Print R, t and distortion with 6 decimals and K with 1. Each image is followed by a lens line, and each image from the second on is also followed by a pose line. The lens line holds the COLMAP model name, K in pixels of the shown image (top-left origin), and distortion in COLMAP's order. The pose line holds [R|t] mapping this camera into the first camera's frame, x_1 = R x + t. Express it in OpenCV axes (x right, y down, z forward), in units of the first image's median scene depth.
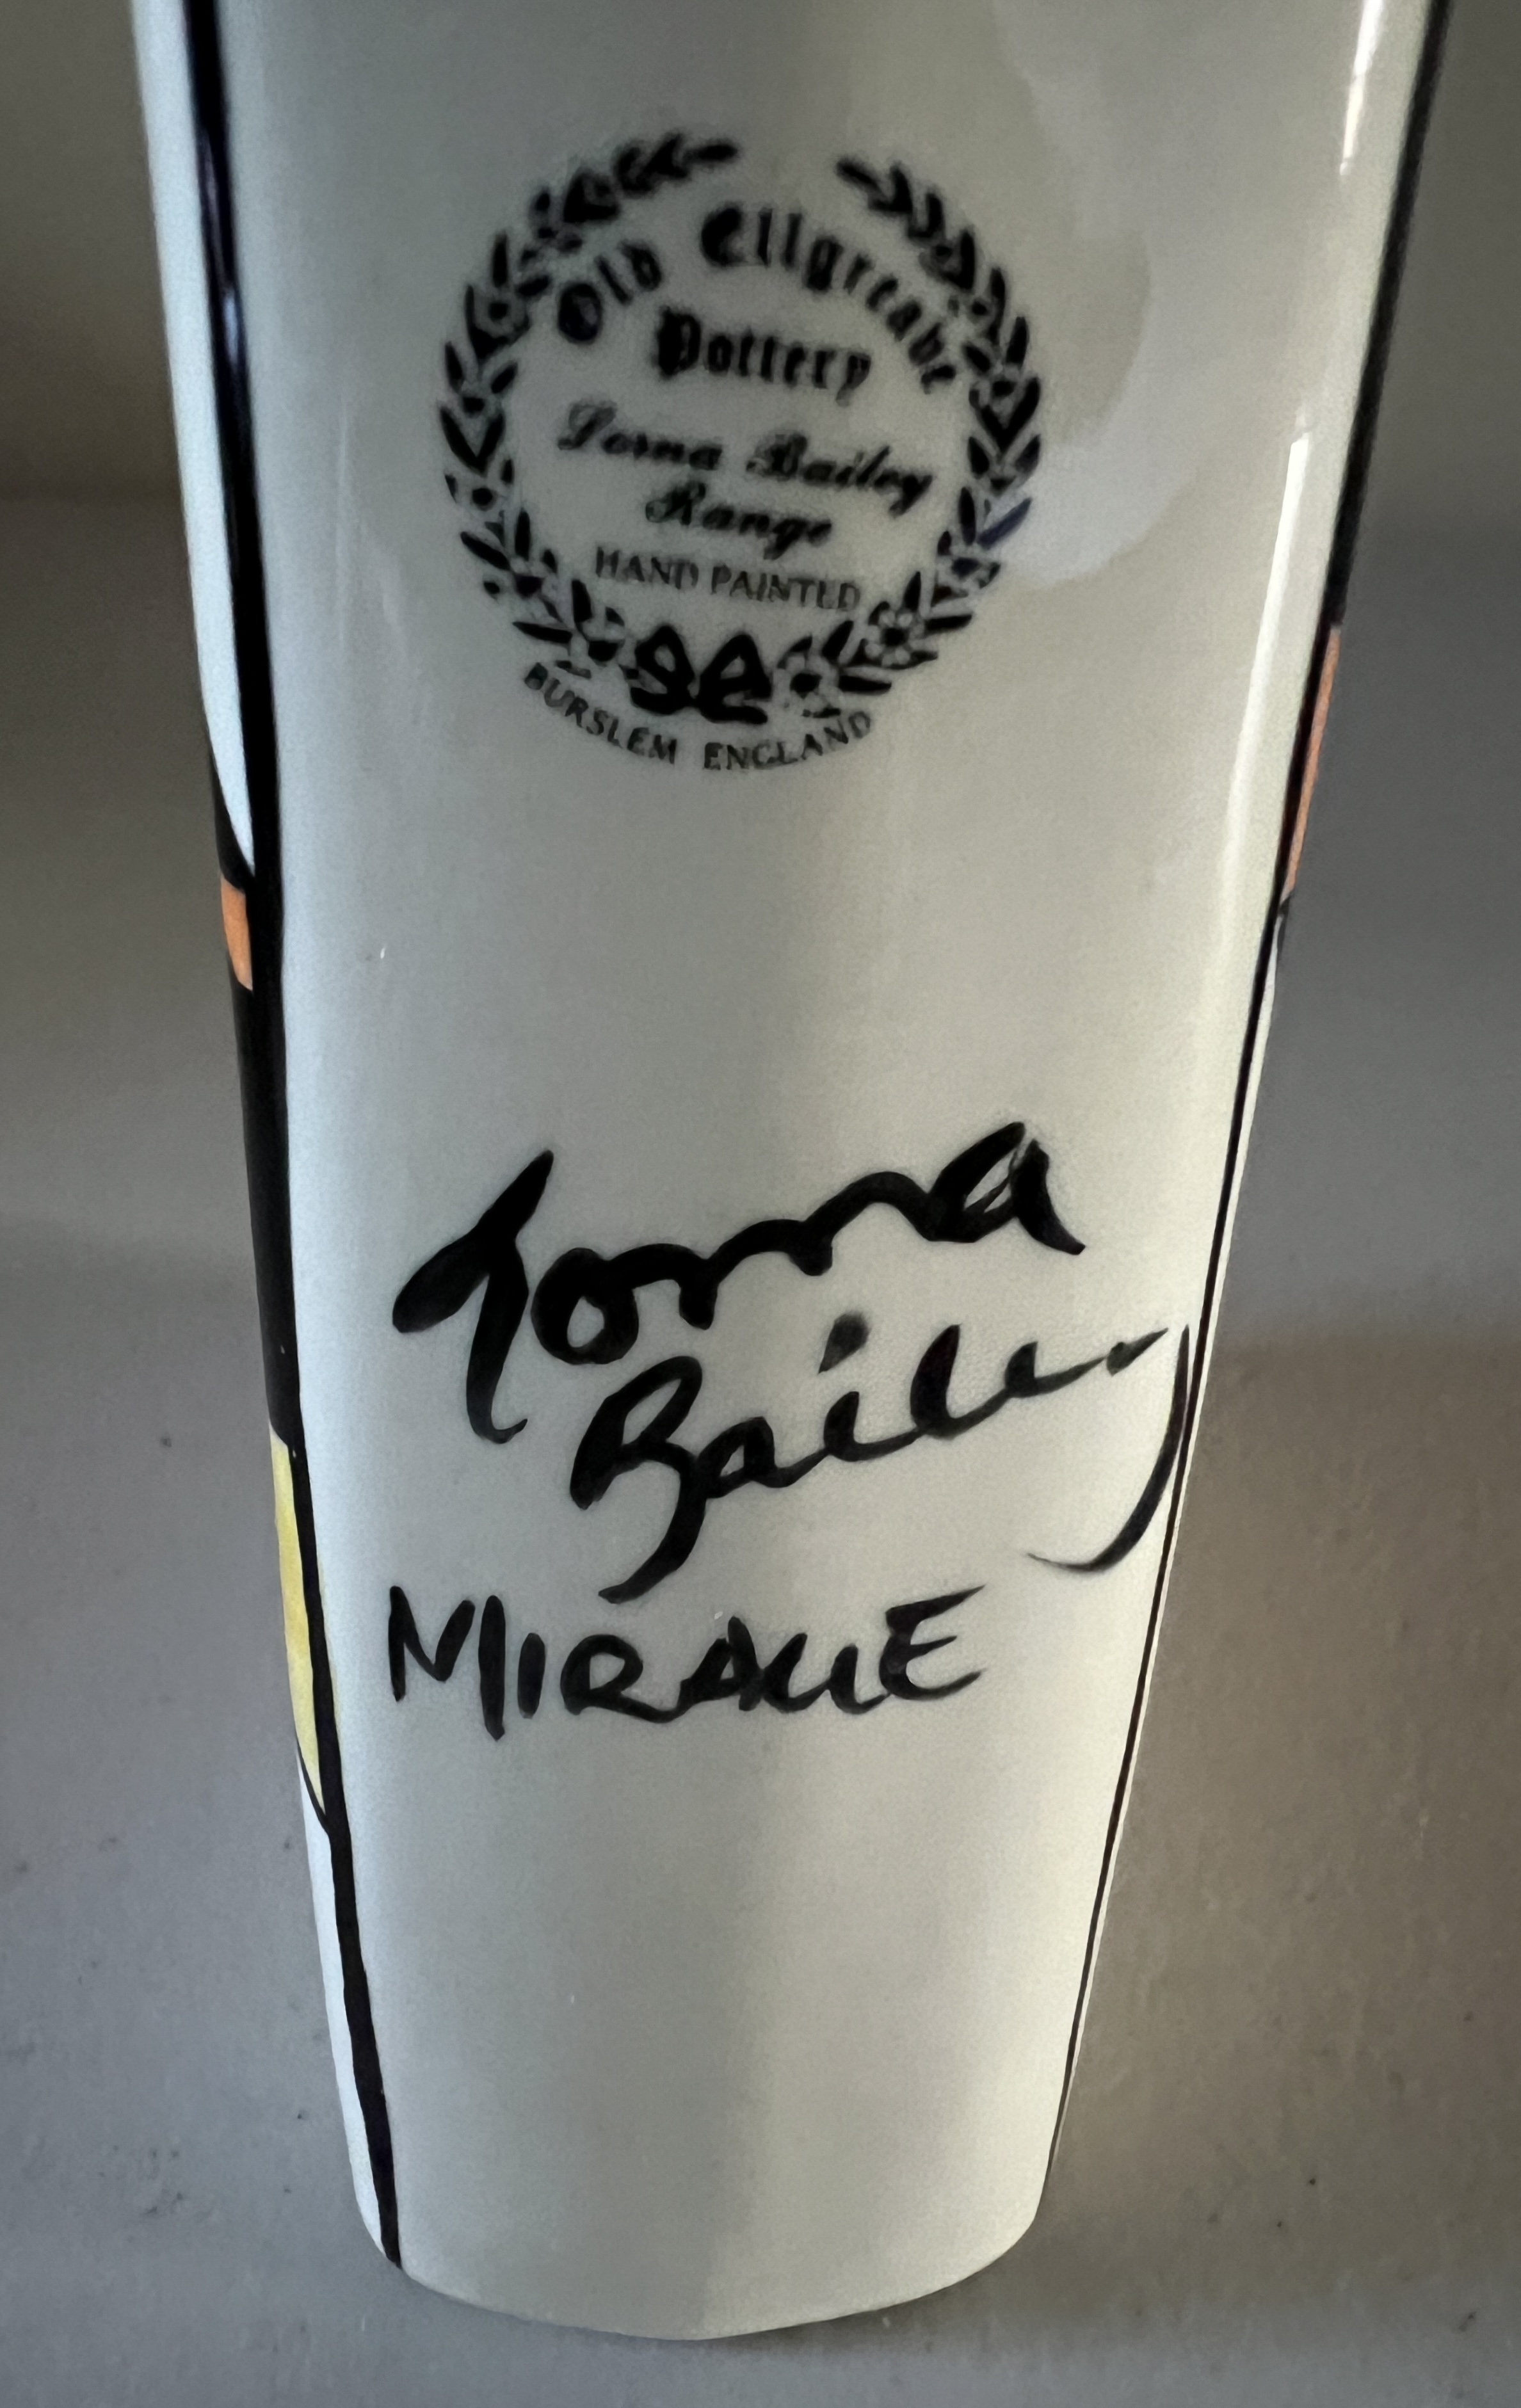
lens RADIAL K [[1796.8, 0, 760.5], [0, 1796.8, 1204.0], [0, 0, 1]] dist [0.000064, -0.000409]
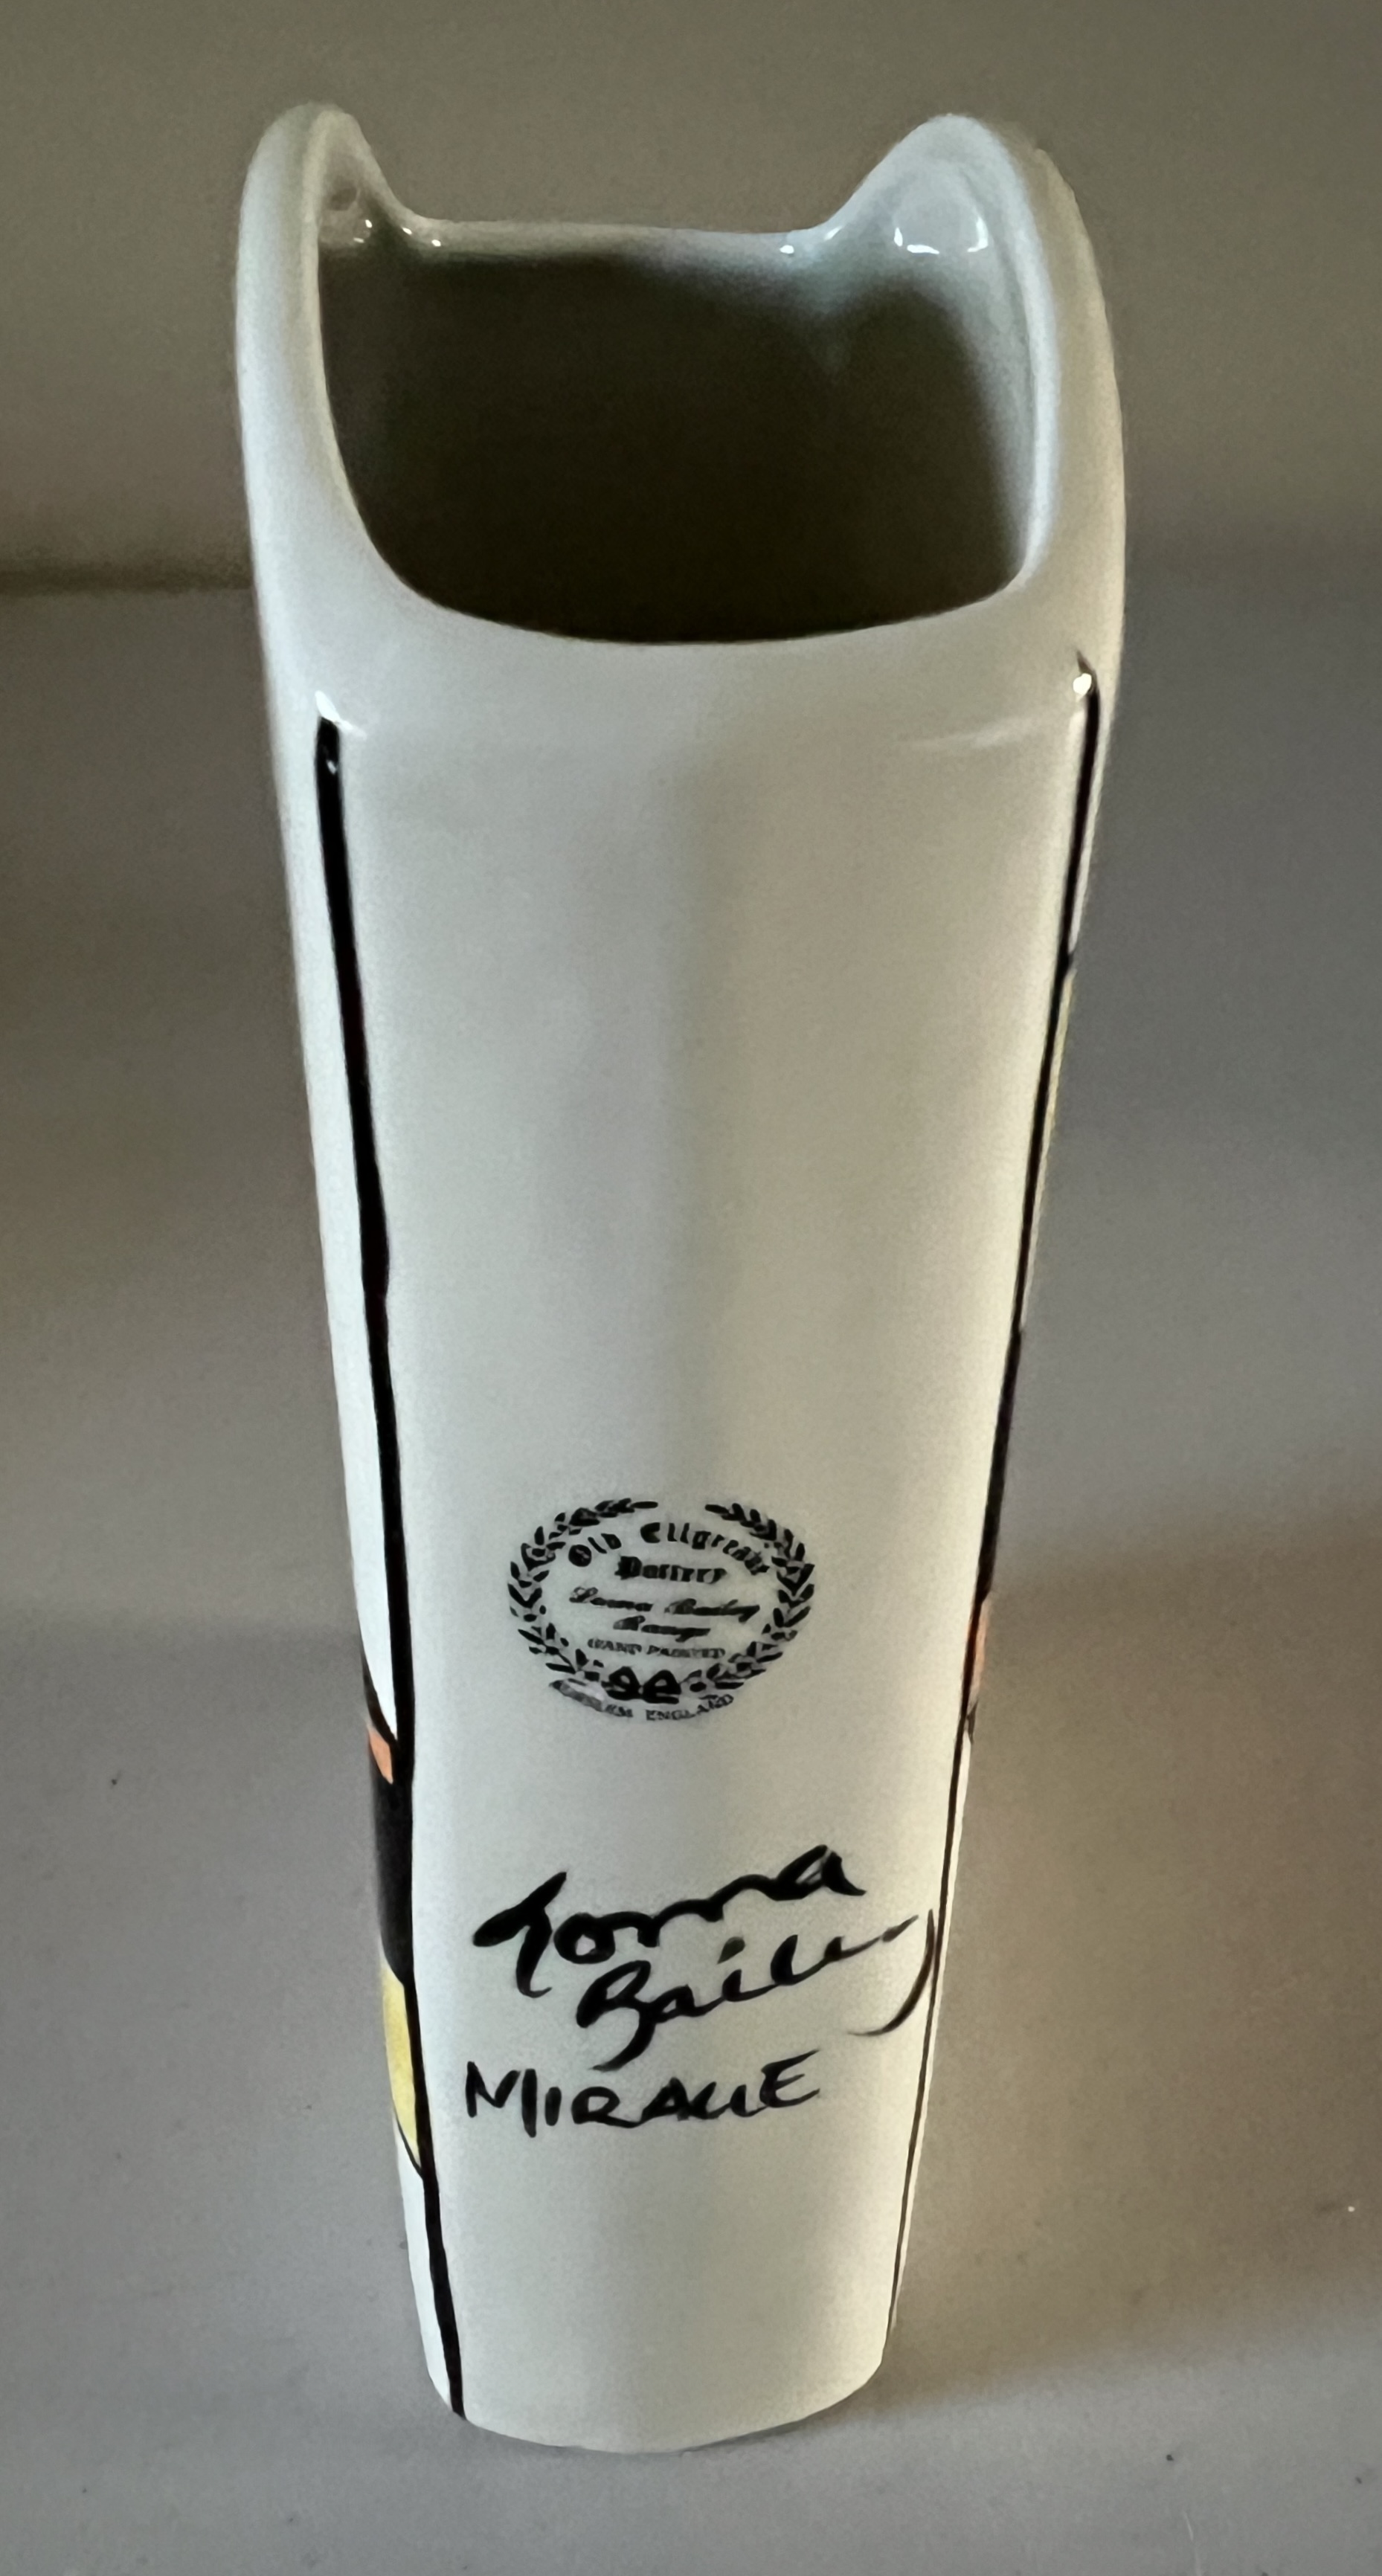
lens RADIAL K [[1887.1, 0, 691.0], [0, 1887.1, 1288.0], [0, 0, 1]] dist [0.000915, 0.000332]
pose [[0.999206, -0.035964, 0.017140, -0.002028], [0.034772, 0.997253, 0.065400, -0.854777], [-0.019445, -0.064753, 0.997712, -0.996222]]
